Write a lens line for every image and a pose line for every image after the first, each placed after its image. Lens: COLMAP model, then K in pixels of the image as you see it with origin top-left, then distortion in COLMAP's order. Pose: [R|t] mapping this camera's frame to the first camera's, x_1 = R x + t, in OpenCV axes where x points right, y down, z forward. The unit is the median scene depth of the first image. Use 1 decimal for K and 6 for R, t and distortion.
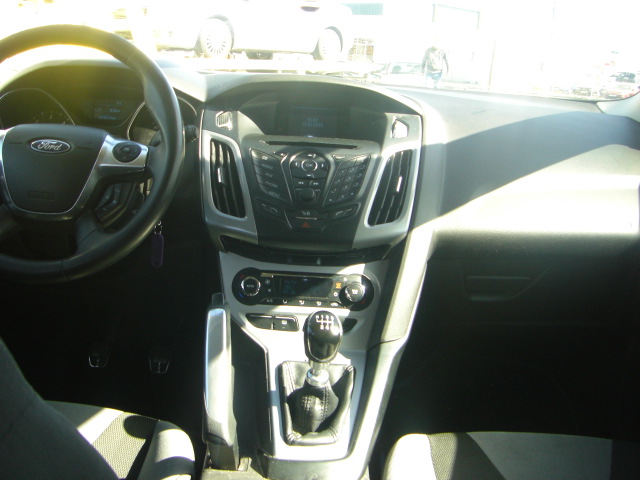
lens RADIAL K [[735.6, 0, 299.0], [0, 735.6, 221.5], [0, 0, 1]] dist [-0.204327, 0.195878]
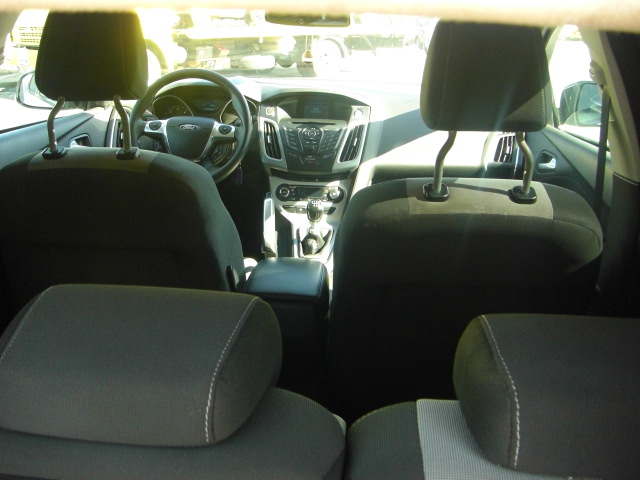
lens RADIAL K [[723.9, 0, 290.9], [0, 723.9, 227.0], [0, 0, 1]] dist [-0.191447, 0.153094]
pose [[0.996642, -0.010938, -0.081143, 0.118132], [0.016949, 0.997131, 0.073769, 0.035057], [0.080103, -0.074897, 0.993969, -1.050793]]
